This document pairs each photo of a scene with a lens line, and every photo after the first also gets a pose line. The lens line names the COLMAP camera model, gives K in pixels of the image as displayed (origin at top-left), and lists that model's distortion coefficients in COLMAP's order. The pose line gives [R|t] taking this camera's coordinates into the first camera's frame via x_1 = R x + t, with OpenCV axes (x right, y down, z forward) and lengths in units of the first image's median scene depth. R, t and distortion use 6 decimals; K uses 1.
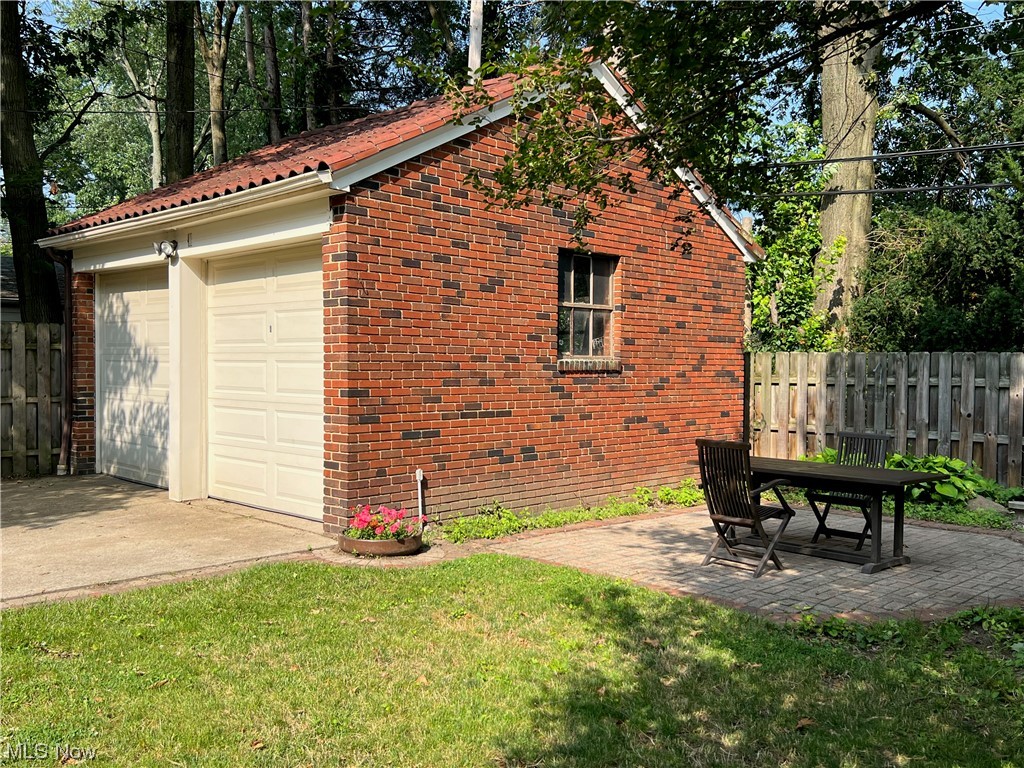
lens RADIAL K [[900.9, 0, 512.0], [0, 900.9, 387.9], [0, 0, 1]] dist [0.008532, 0.001197]
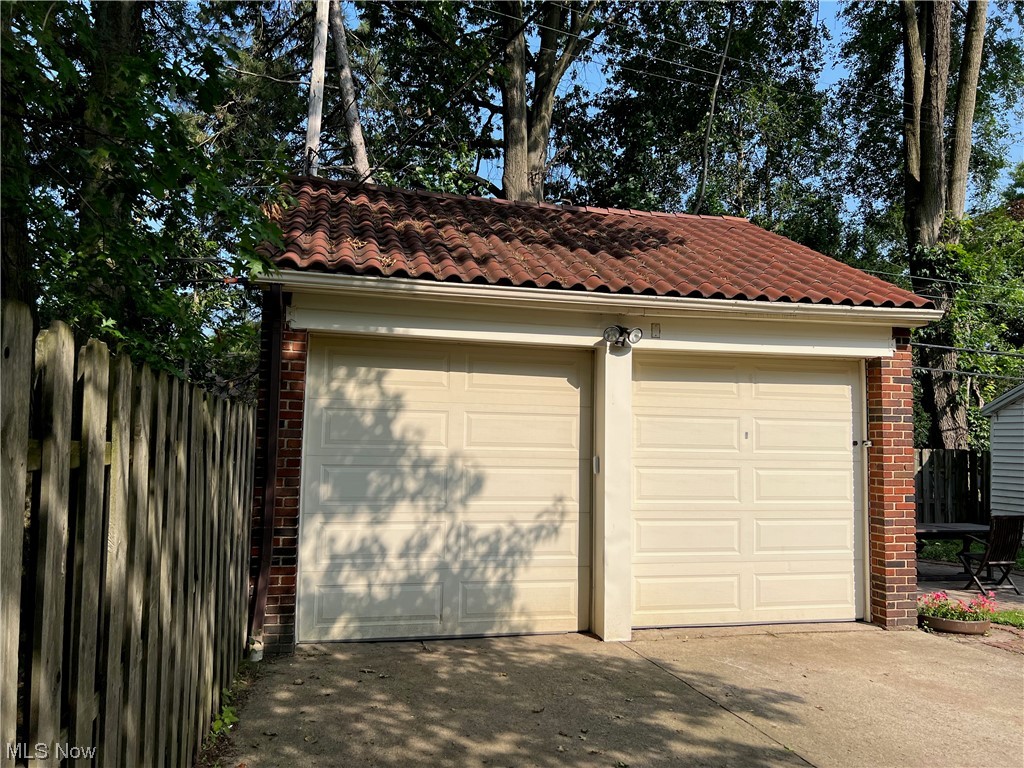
lens RADIAL K [[773.6, 0, 511.7], [0, 773.6, 383.8], [0, 0, 1]] dist [0.030323, -0.016202]
pose [[0.553487, 0.058909, 0.830772, -1.123764], [0.009721, 0.996971, -0.077170, -0.059130], [-0.832801, 0.050789, 0.551238, 0.748487]]
